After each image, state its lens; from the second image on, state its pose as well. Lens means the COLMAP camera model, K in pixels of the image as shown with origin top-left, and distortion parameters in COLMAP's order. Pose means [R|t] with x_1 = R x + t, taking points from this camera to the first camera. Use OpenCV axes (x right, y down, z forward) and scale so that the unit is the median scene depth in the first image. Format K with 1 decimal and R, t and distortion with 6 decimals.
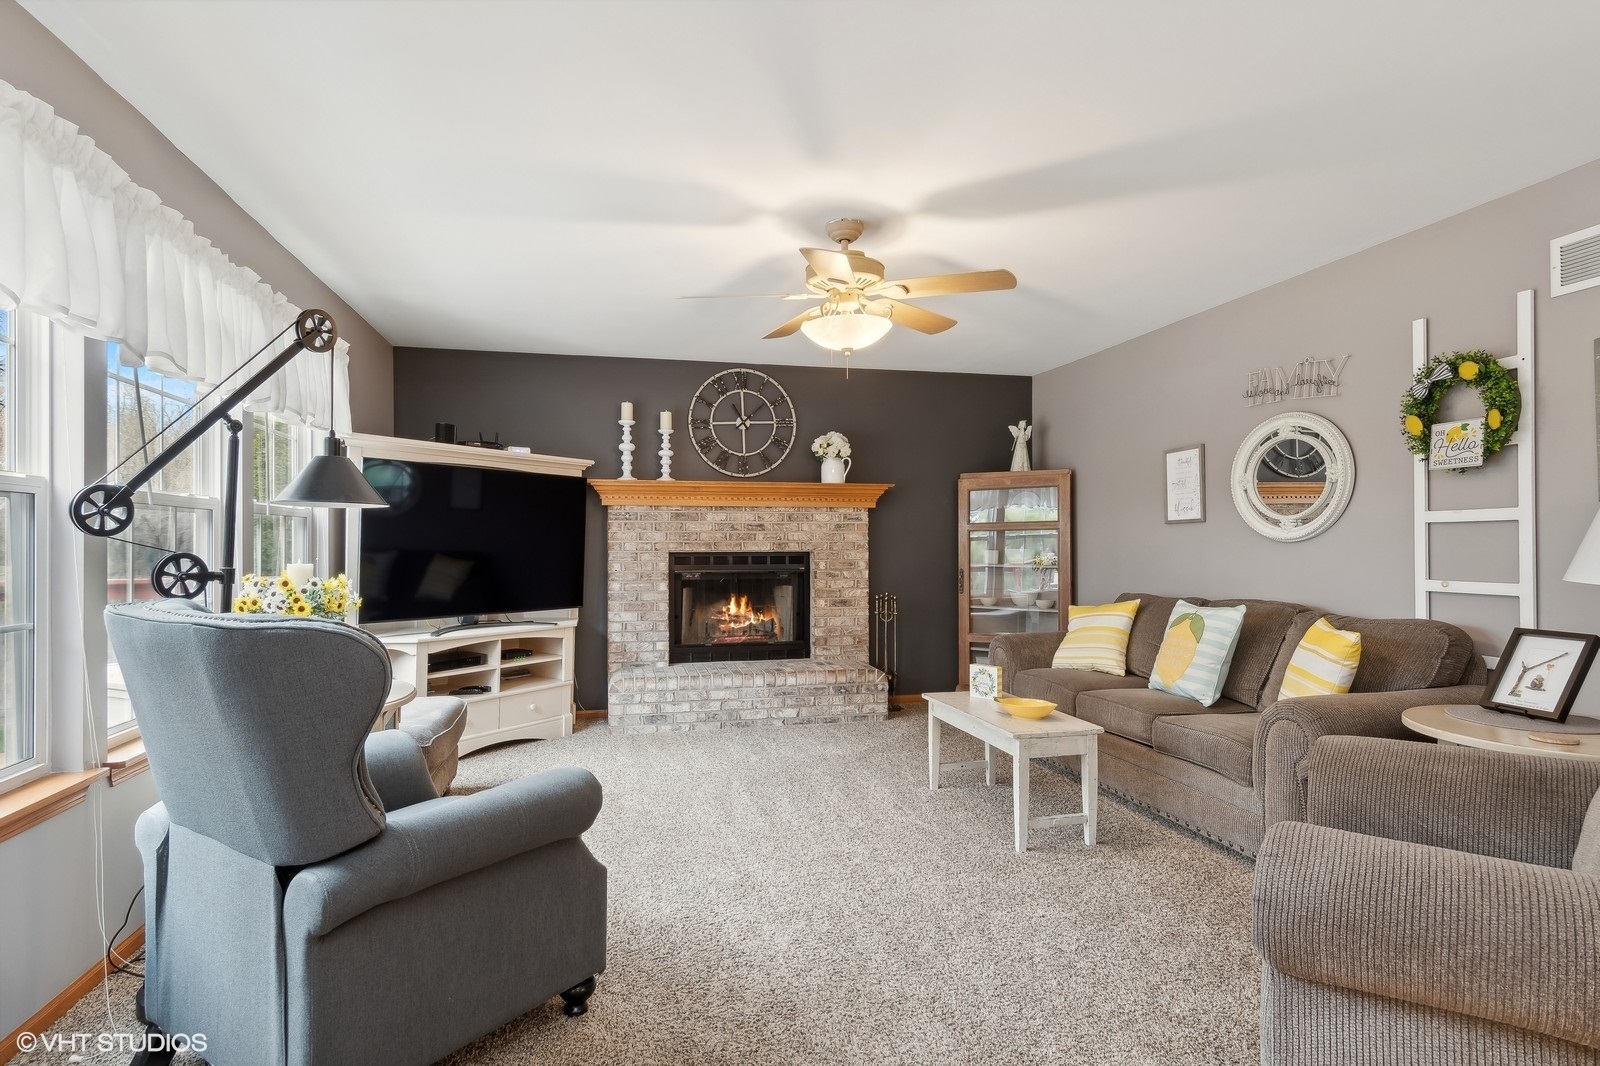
lens RADIAL K [[856.4, 0, 781.4], [0, 856.4, 539.7], [0, 0, 1]] dist [0.006769, -0.002923]
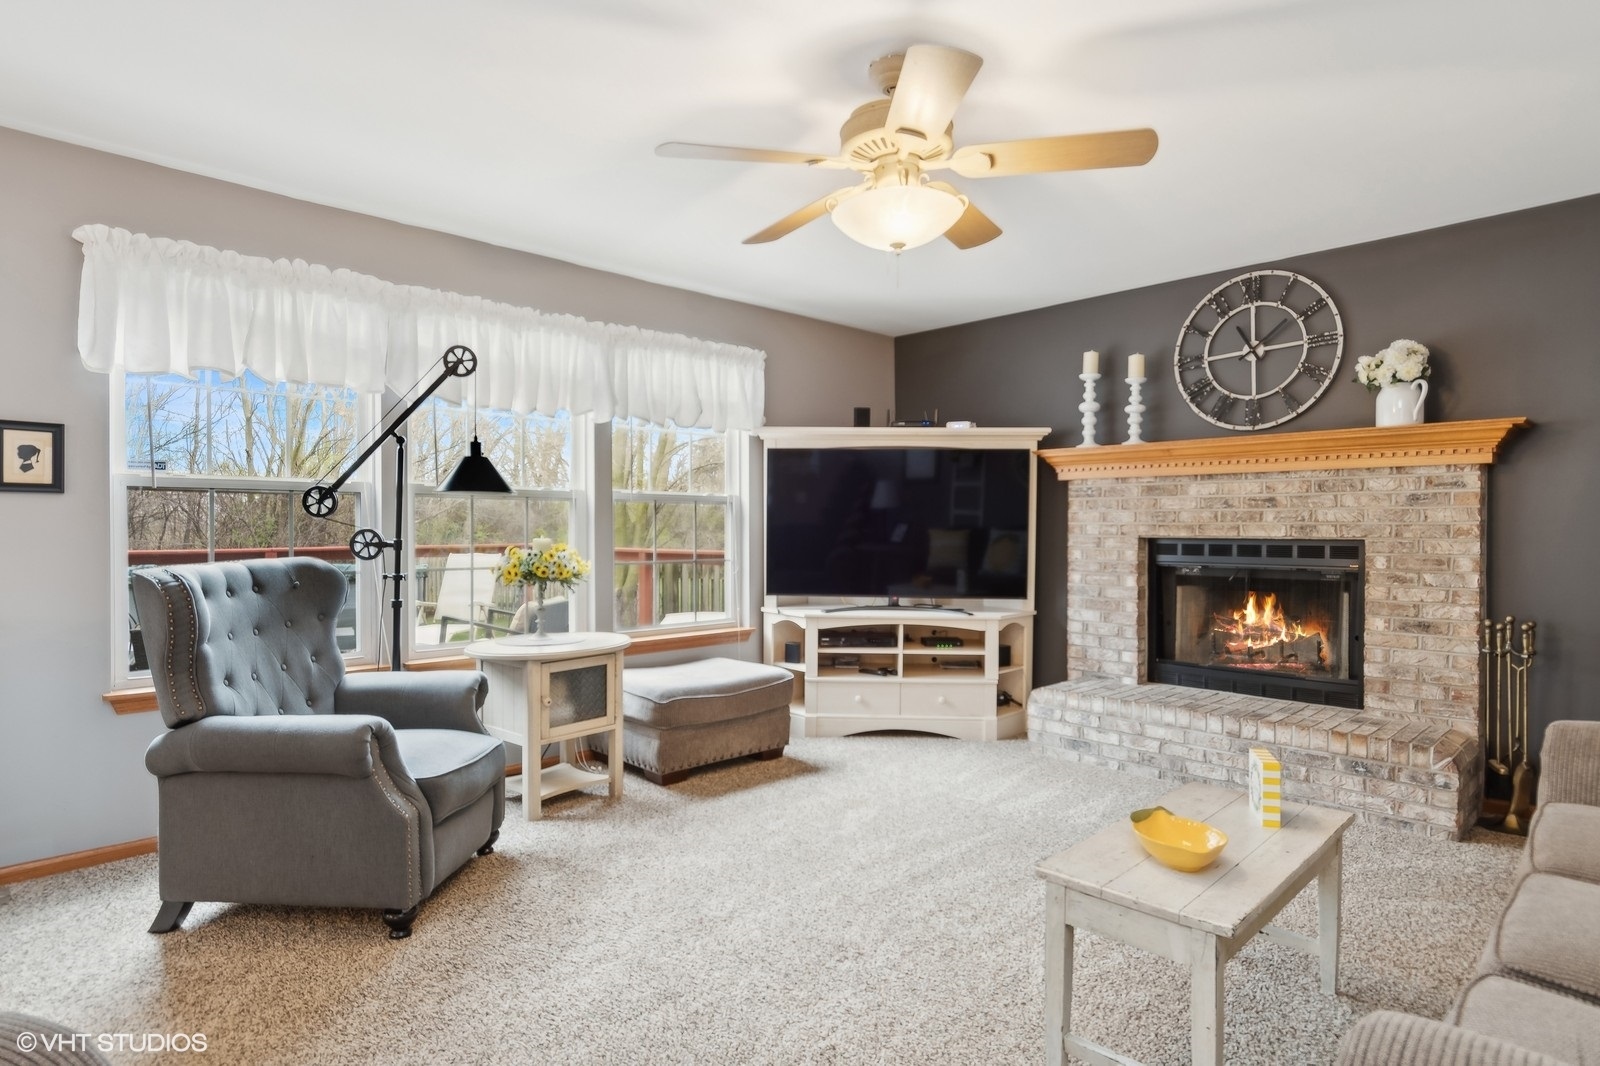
lens RADIAL K [[856.4, 0, 768.2], [0, 856.4, 545.1], [0, 0, 1]] dist [0.006769, -0.002923]
pose [[0.509825, 0.021724, -0.860004, 0.366109], [-0.000510, 0.999689, 0.024950, 0.002627], [0.860278, -0.012282, 0.509678, 0.322658]]
